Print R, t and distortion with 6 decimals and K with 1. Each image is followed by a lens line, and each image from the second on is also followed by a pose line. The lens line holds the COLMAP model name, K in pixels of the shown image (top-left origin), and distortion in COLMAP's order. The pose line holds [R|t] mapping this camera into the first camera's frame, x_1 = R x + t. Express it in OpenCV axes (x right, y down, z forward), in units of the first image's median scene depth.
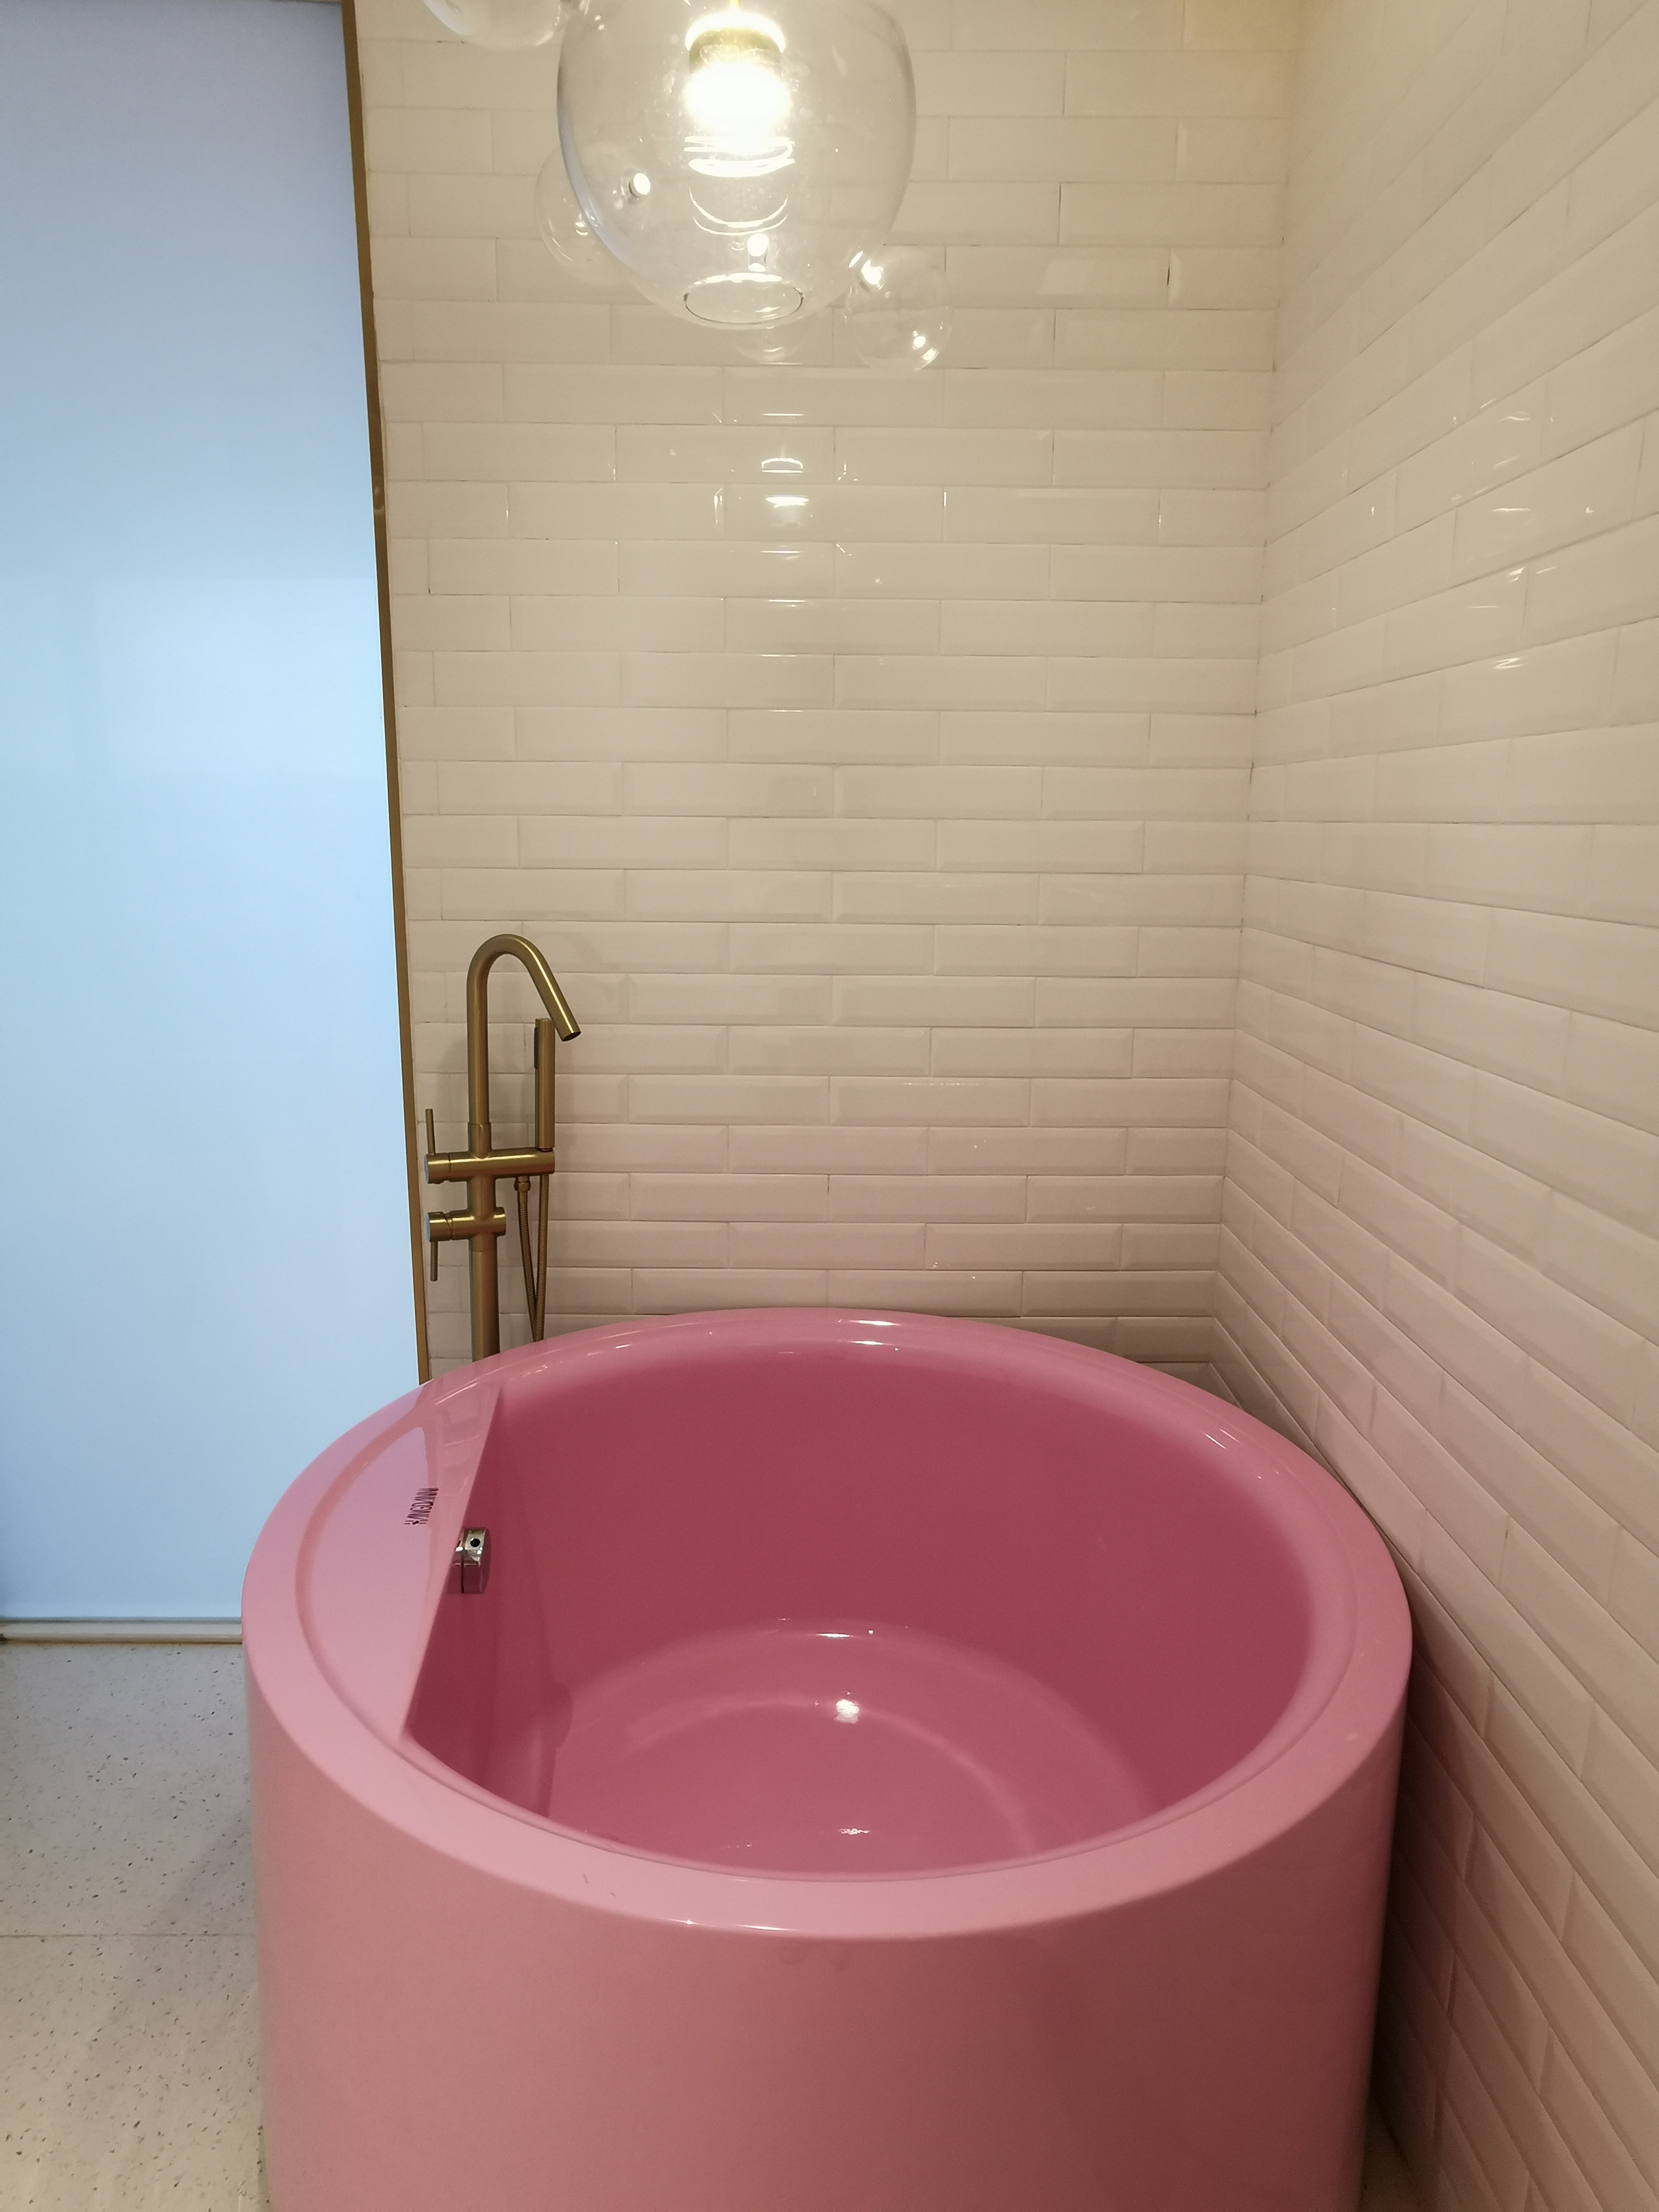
lens RADIAL K [[1425.1, 0, 835.5], [0, 1425.1, 1083.9], [0, 0, 1]] dist [0.005456, 0.001221]
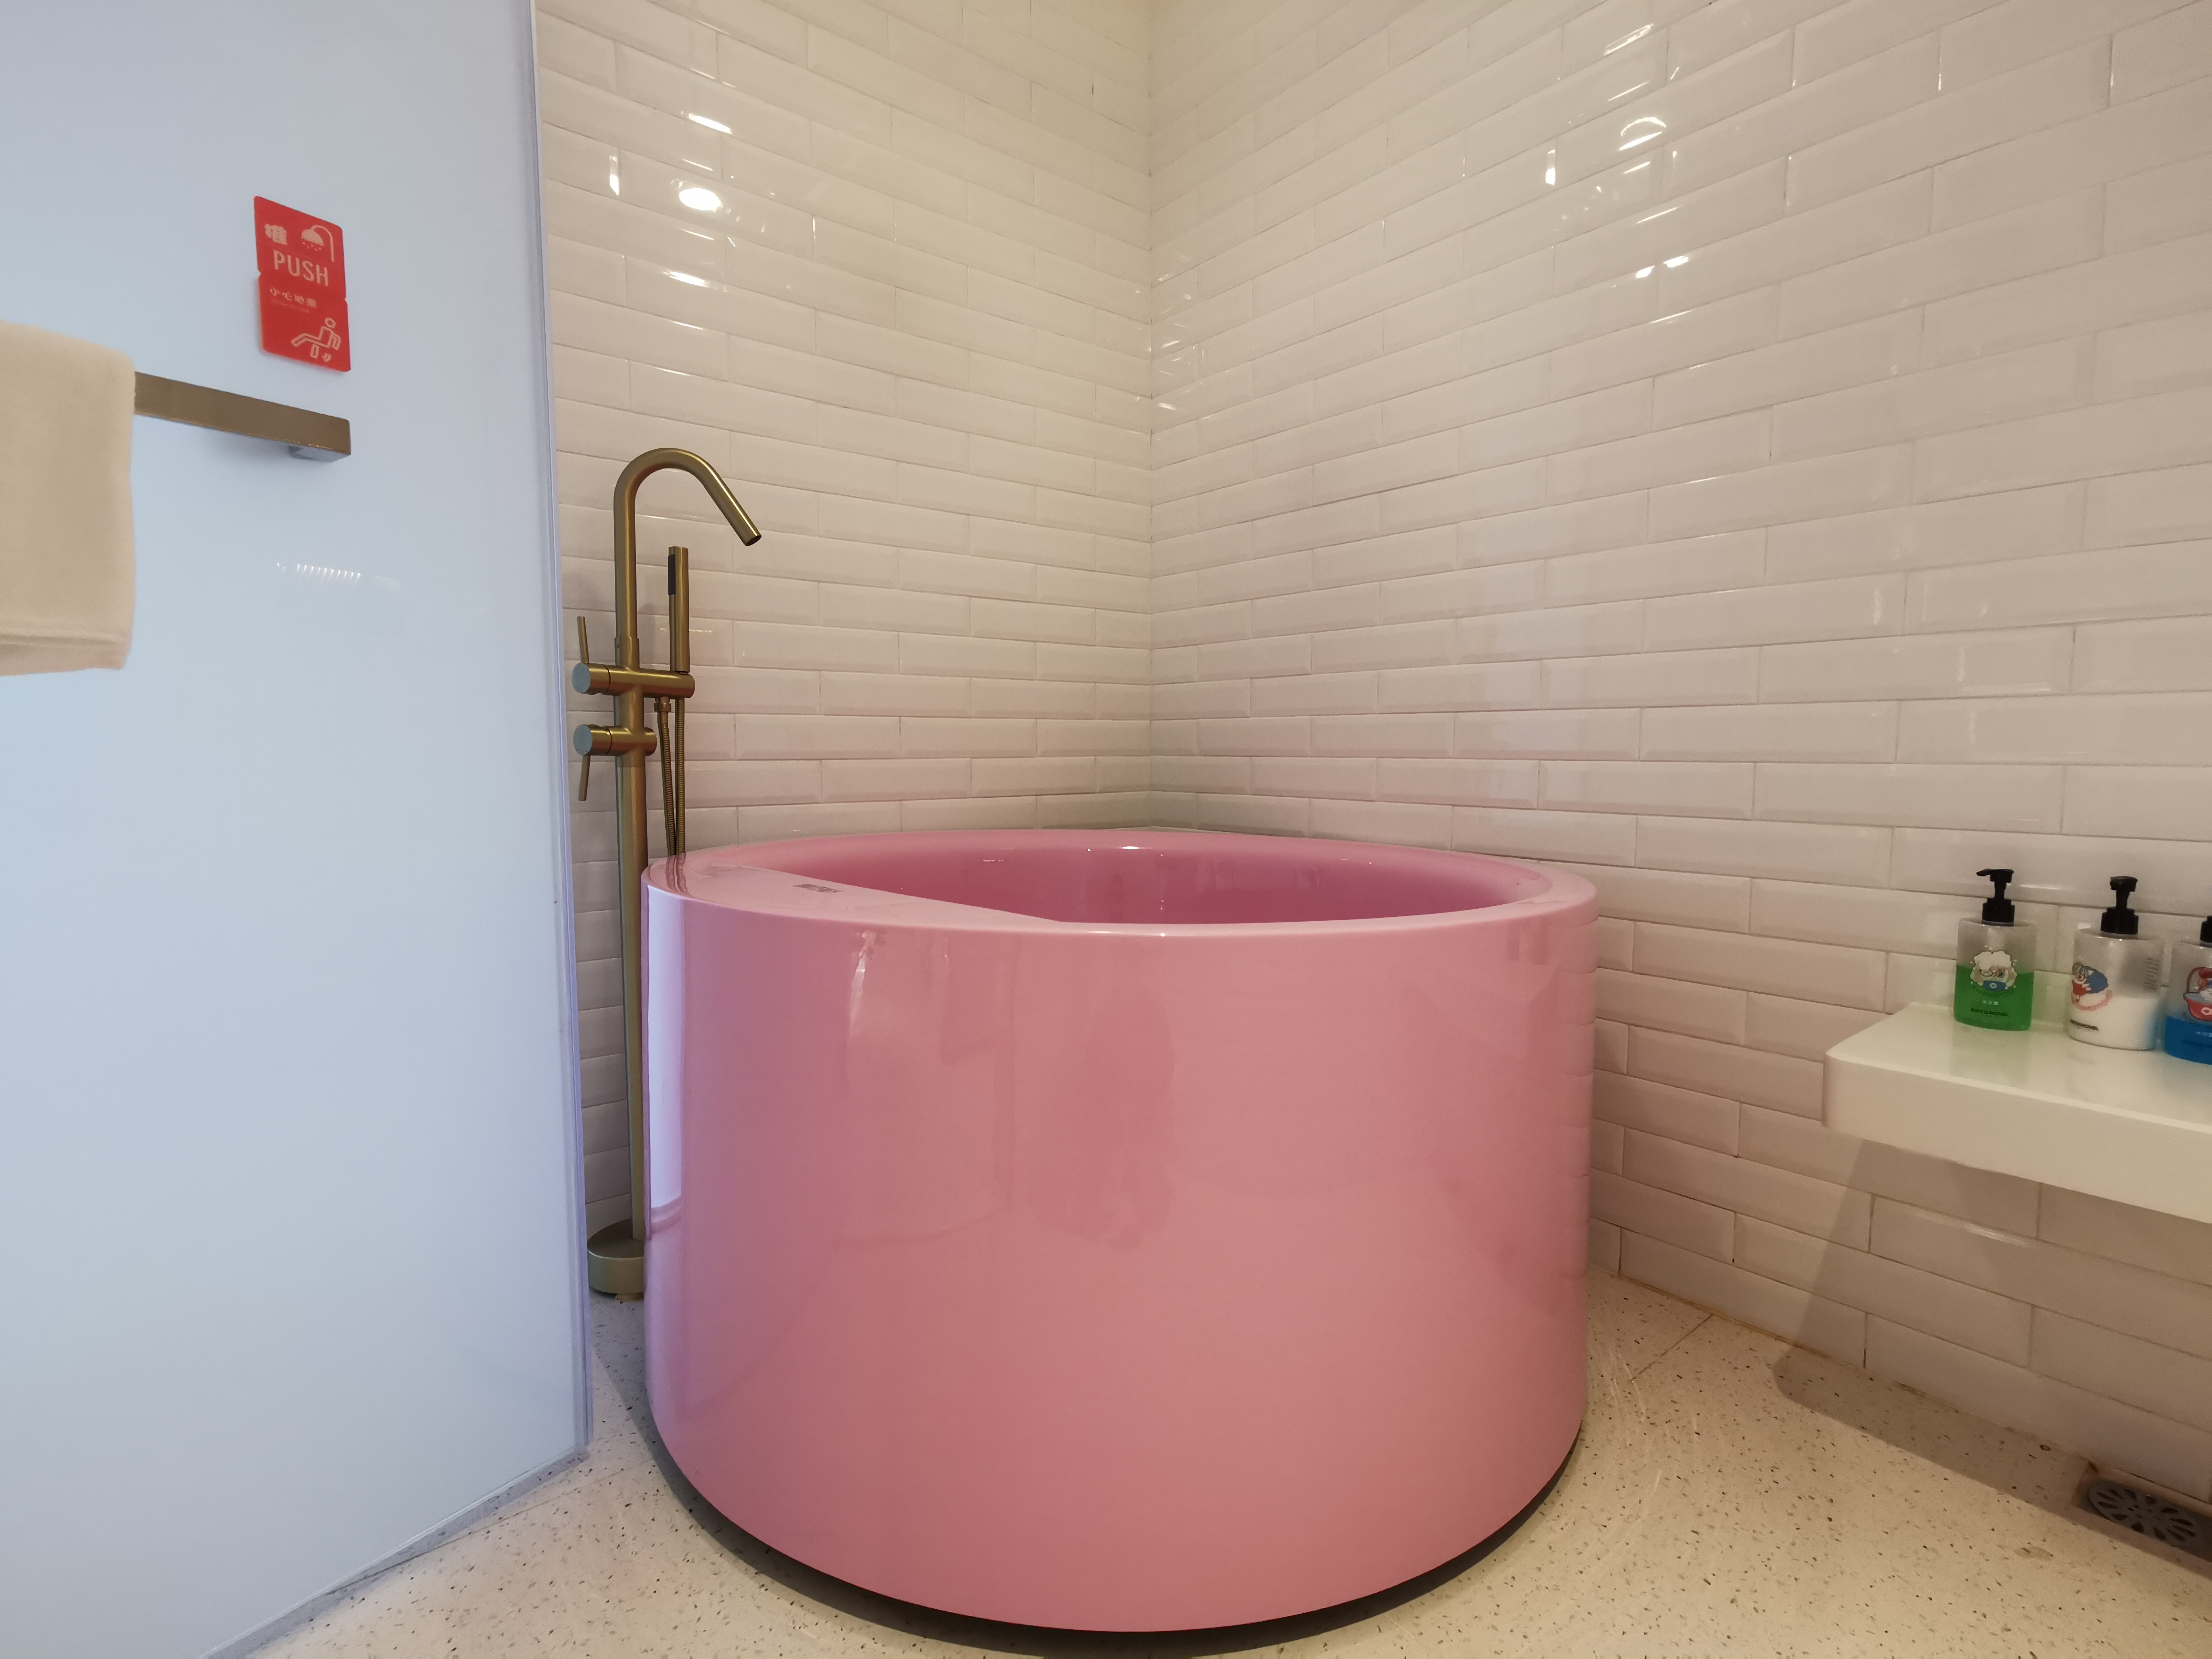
lens RADIAL K [[1102.3, 0, 1104.7], [0, 1102.3, 818.6], [0, 0, 1]] dist [-0.007717, 0.009640]
pose [[0.776187, -0.047311, 0.628726, -0.474234], [0.125167, 0.988896, -0.080109, 0.253214], [-0.617955, 0.140875, 0.773490, 0.204337]]
